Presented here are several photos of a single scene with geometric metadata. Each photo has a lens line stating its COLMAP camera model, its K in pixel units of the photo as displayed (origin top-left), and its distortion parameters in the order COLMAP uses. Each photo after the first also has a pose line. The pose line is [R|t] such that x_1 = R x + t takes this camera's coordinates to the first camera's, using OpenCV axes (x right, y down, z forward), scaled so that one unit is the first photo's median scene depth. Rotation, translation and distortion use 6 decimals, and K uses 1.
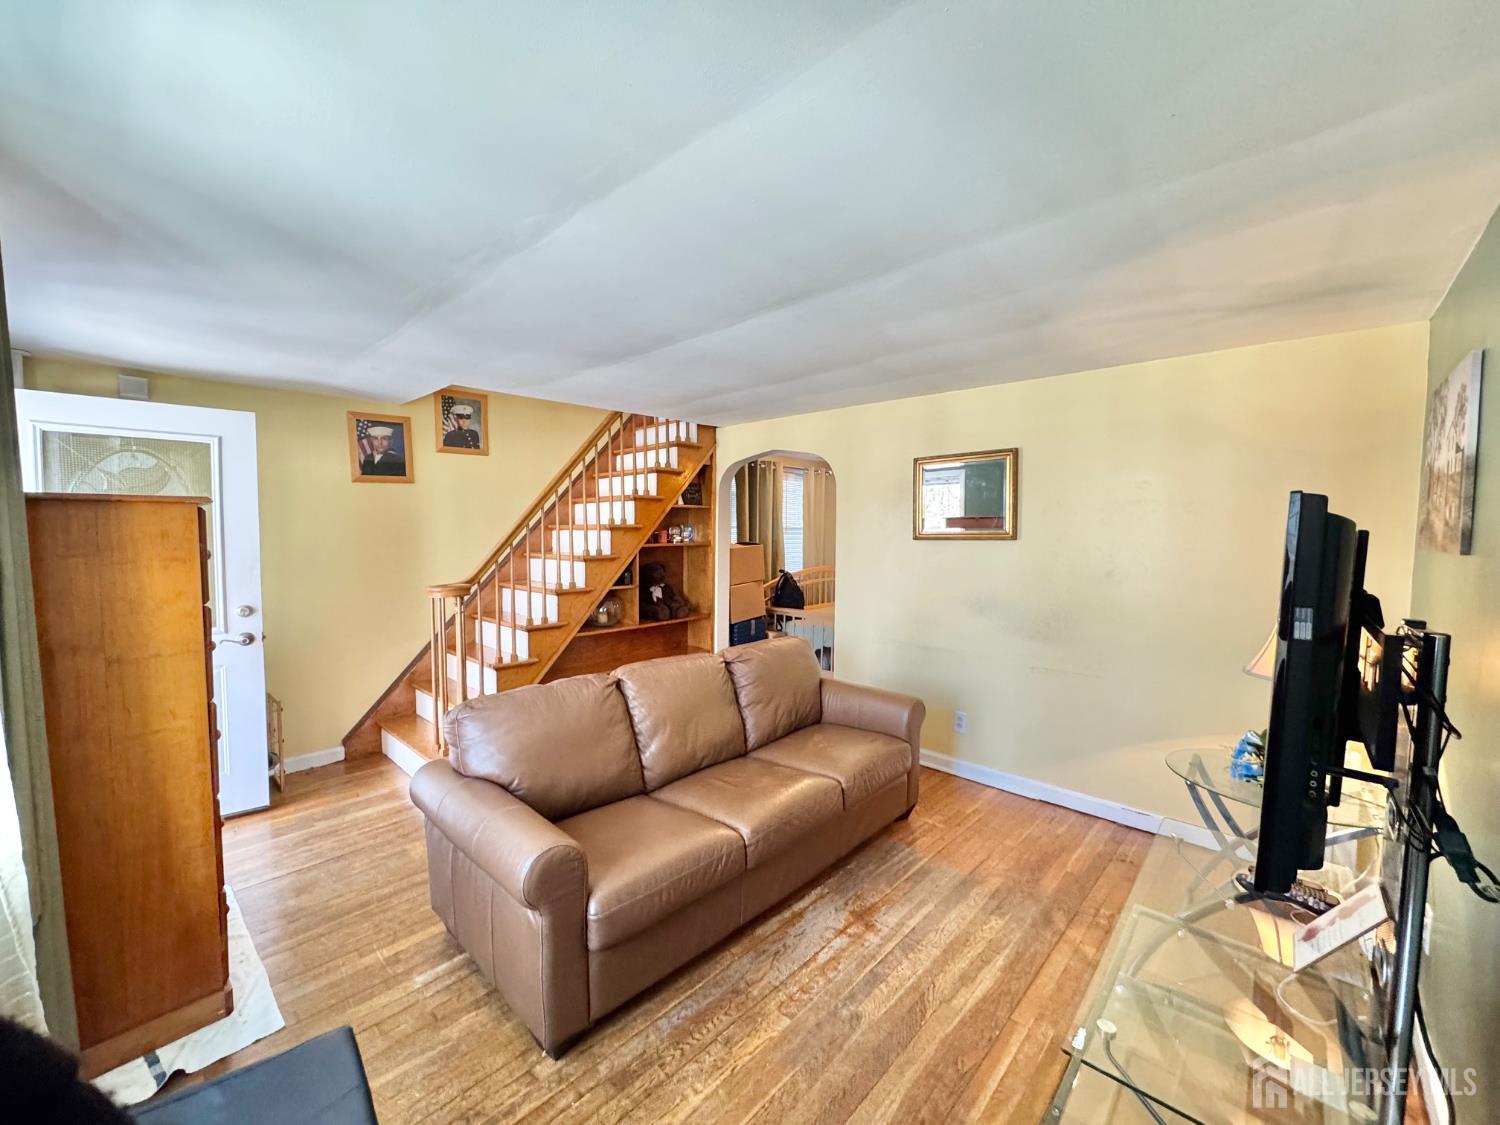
lens RADIAL K [[598.4, 0, 742.5], [0, 598.4, 568.9], [0, 0, 1]] dist [-0.003310, 0.000428]
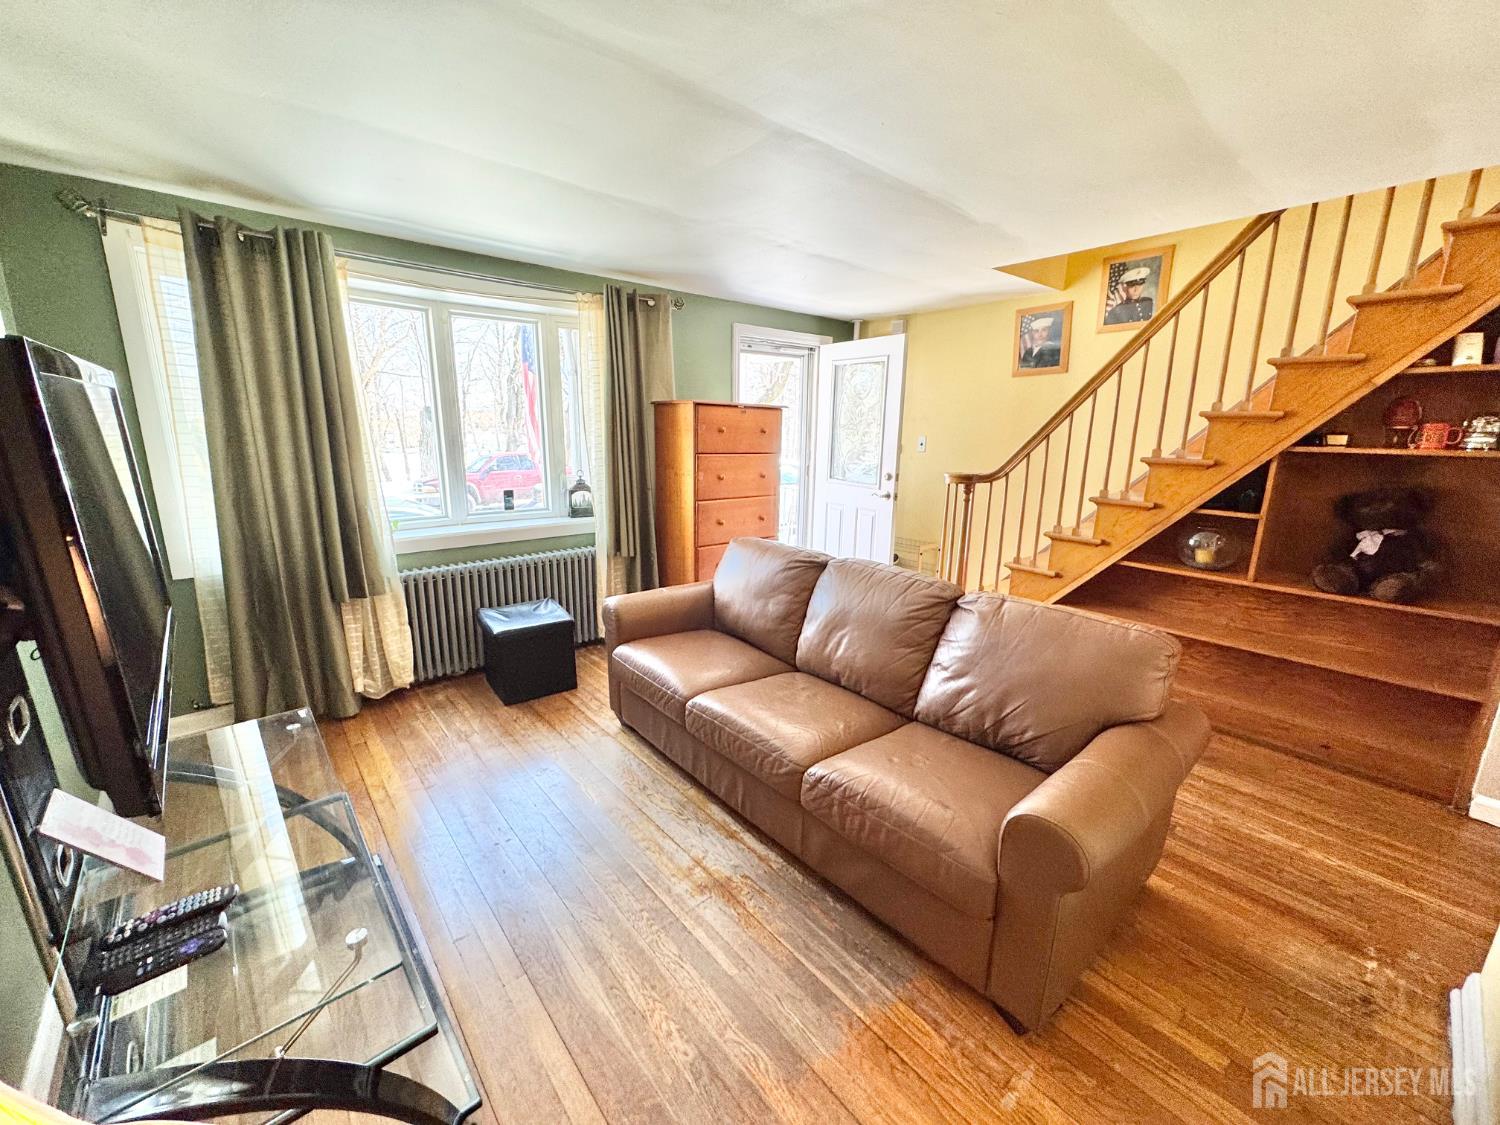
lens RADIAL K [[598.4, 0, 746.9], [0, 598.4, 559.4], [0, 0, 1]] dist [-0.003310, 0.000428]
pose [[-0.105425, 0.217428, -0.970366, 0.537503], [-0.076847, 0.971105, 0.225943, -0.029112], [0.991454, 0.098390, -0.085670, 0.633761]]
